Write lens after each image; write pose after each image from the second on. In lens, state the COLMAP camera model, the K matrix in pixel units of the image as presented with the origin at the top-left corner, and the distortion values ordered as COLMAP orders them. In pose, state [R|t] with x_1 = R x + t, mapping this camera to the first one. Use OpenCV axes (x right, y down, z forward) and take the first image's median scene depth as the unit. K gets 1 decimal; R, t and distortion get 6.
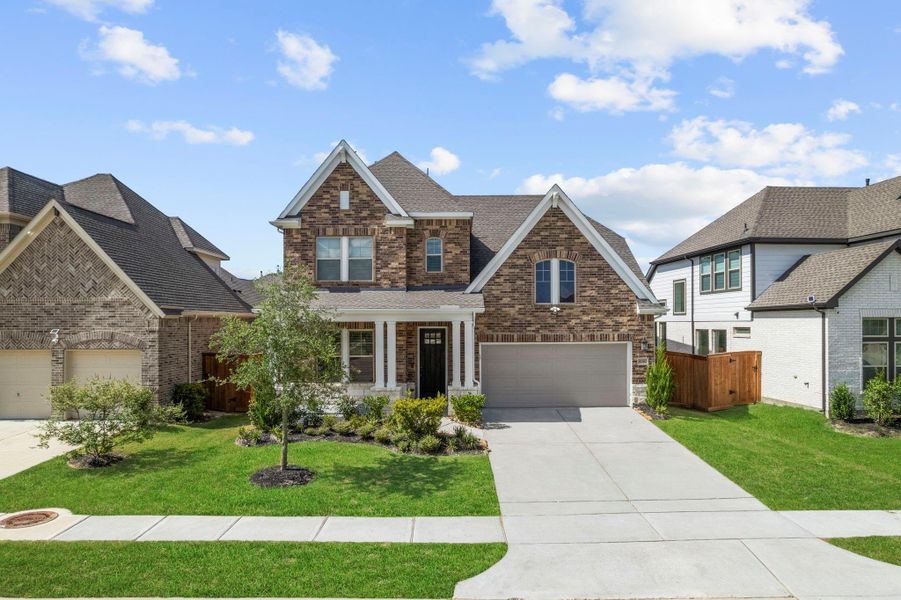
lens RADIAL K [[738.1, 0, 450.5], [0, 738.1, 300.0], [0, 0, 1]] dist [-0.001598, -0.000079]
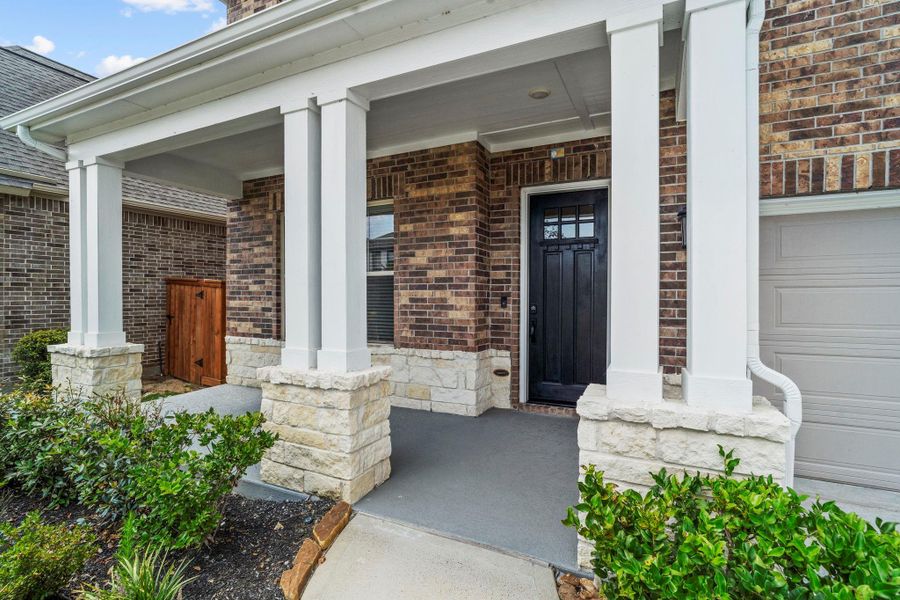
lens RADIAL K [[425.4, 0, 450.0], [0, 425.4, 300.0], [0, 0, 1]] dist [-0.002830, -0.000062]
pose [[0.901663, 0.005054, -0.432410, 0.011412], [0.005209, 0.999732, 0.022547, 0.083954], [0.432408, -0.022582, 0.901395, 0.813547]]
